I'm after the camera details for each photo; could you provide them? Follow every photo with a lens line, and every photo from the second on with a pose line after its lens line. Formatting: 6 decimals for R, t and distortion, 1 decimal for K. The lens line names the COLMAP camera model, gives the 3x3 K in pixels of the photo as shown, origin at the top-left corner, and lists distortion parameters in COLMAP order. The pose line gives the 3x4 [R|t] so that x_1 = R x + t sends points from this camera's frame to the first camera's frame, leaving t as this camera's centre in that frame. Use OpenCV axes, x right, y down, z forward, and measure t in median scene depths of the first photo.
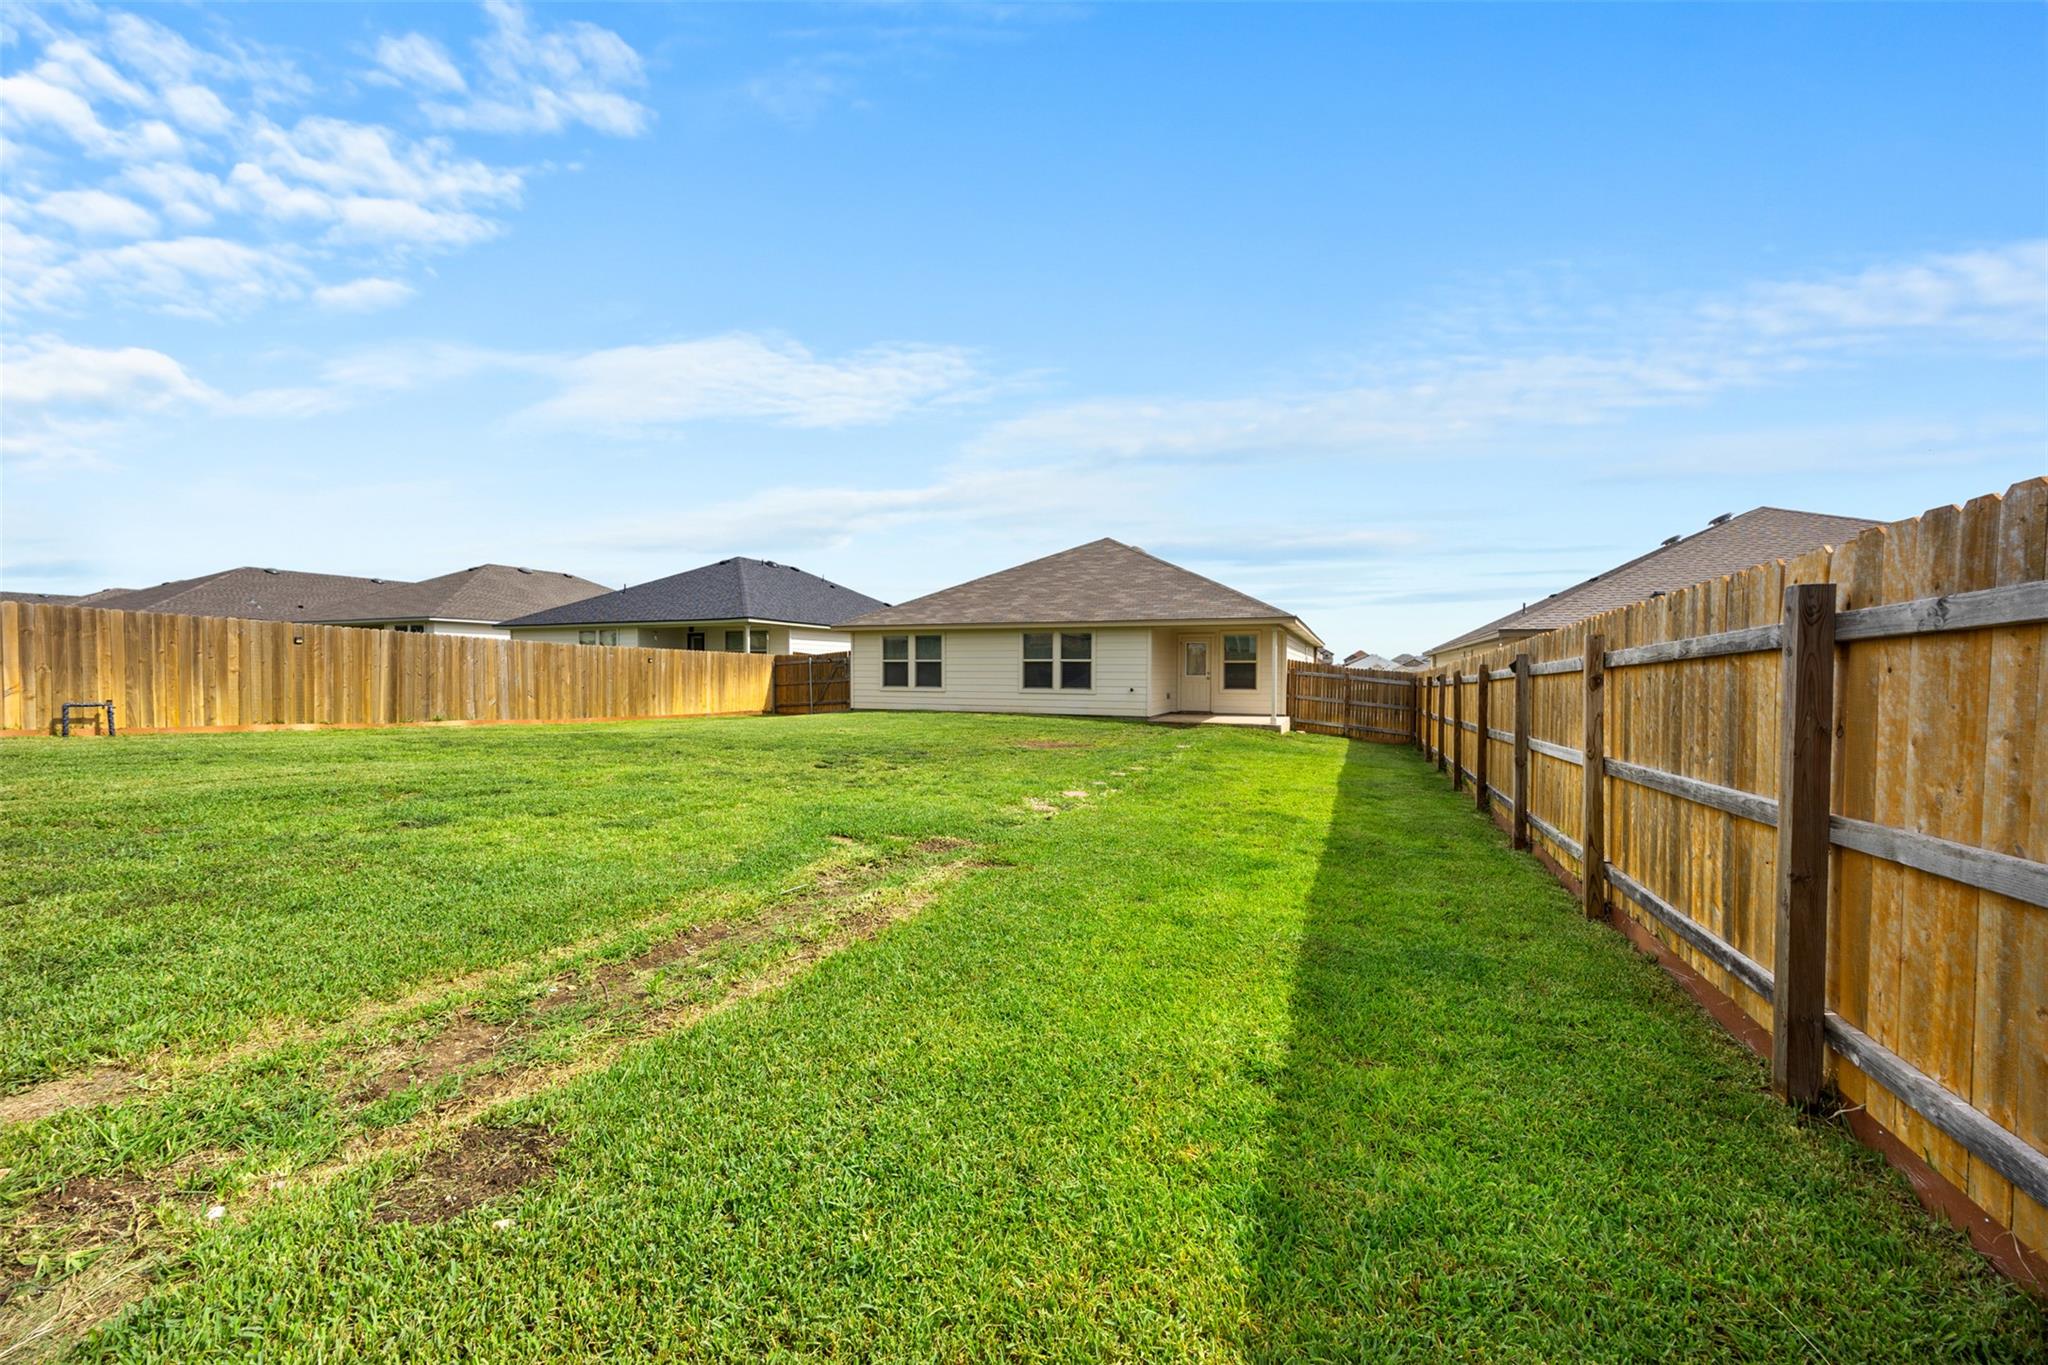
lens RADIAL K [[777.4, 0, 1022.7], [0, 777.4, 690.4], [0, 0, 1]] dist [-0.002518, -0.000012]
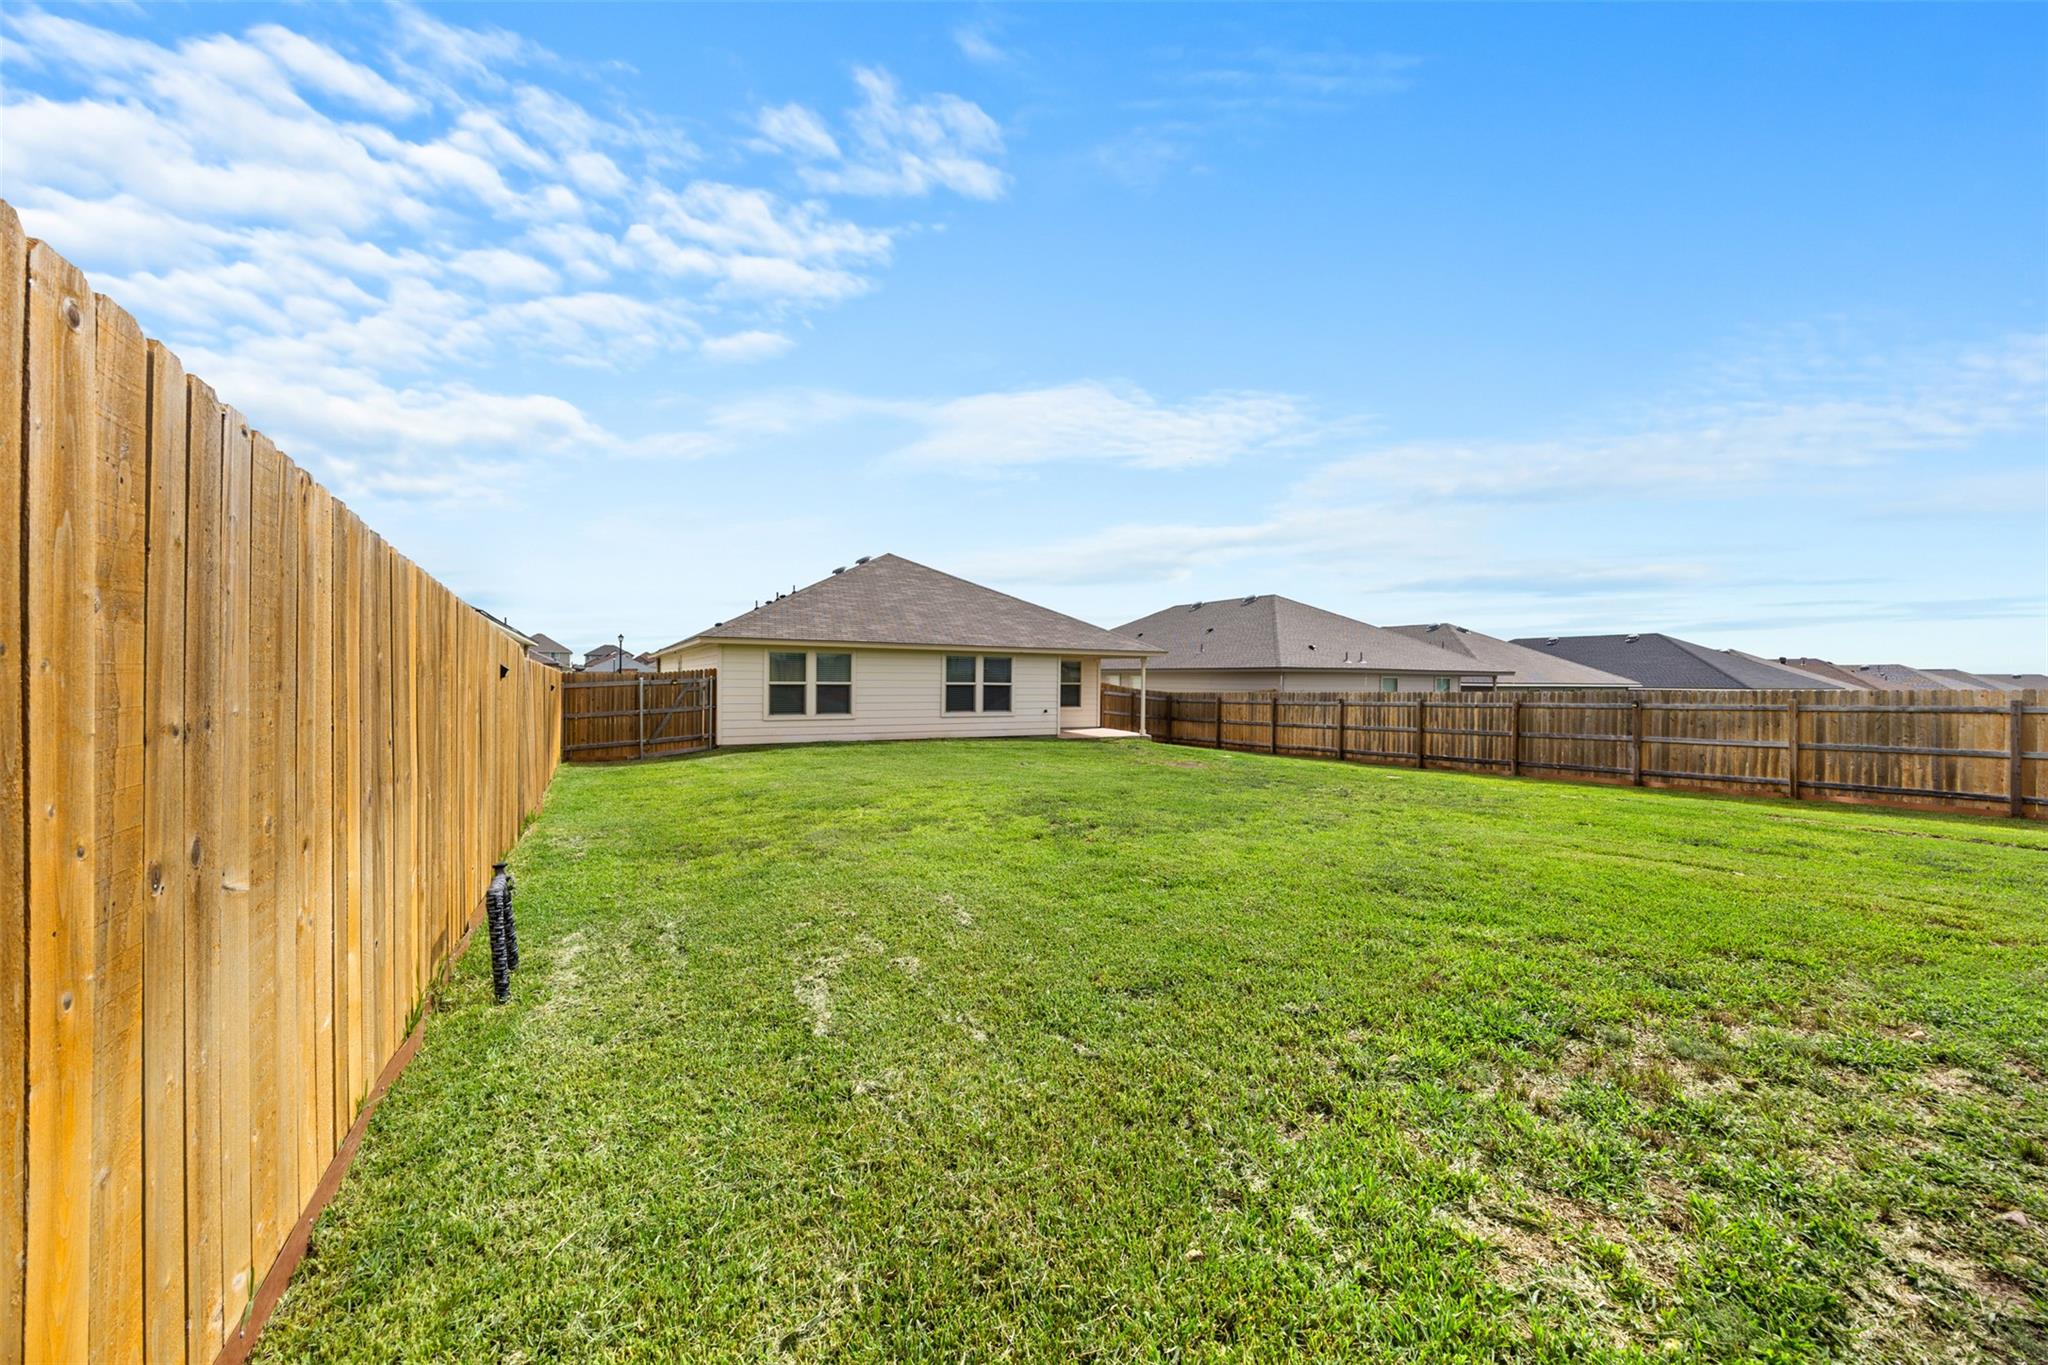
lens RADIAL K [[787.5, 0, 1027.5], [0, 787.5, 672.8], [0, 0, 1]] dist [-0.001725, 0.000066]
pose [[0.605973, 0.005231, 0.795468, -0.723076], [0.012200, 0.999800, -0.015869, -0.035390], [-0.795392, 0.019321, 0.605788, 0.332515]]
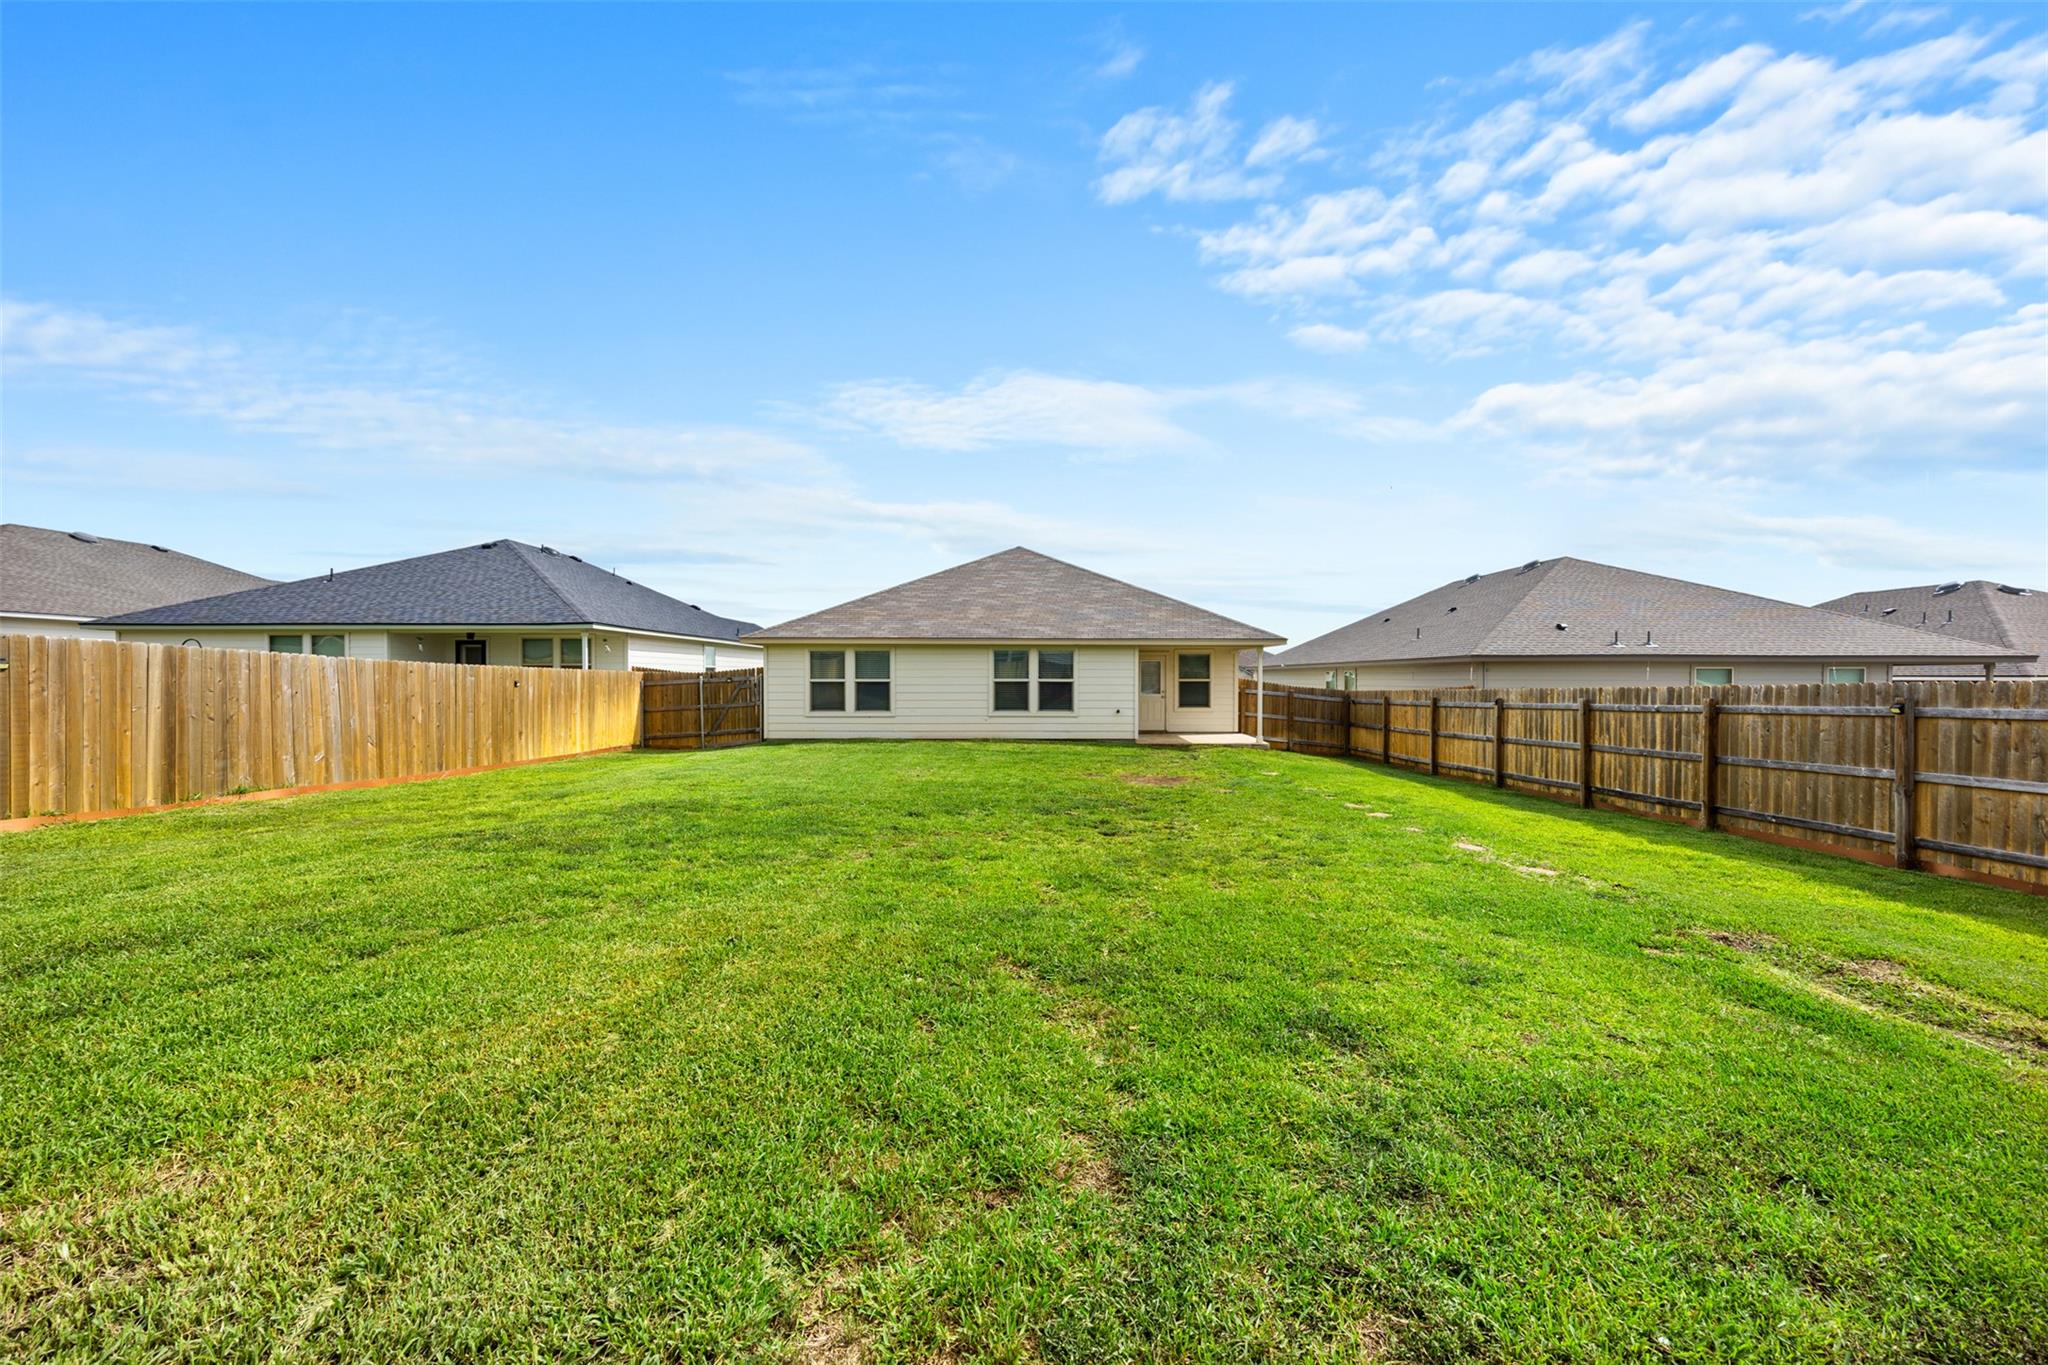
lens RADIAL K [[793.5, 0, 1031.7], [0, 793.5, 679.1], [0, 0, 1]] dist [-0.002499, -0.000137]
pose [[0.919559, -0.005317, 0.392917, -0.323327], [0.013197, 0.999762, -0.017357, -0.023477], [-0.392731, 0.021146, 0.919410, 0.141562]]
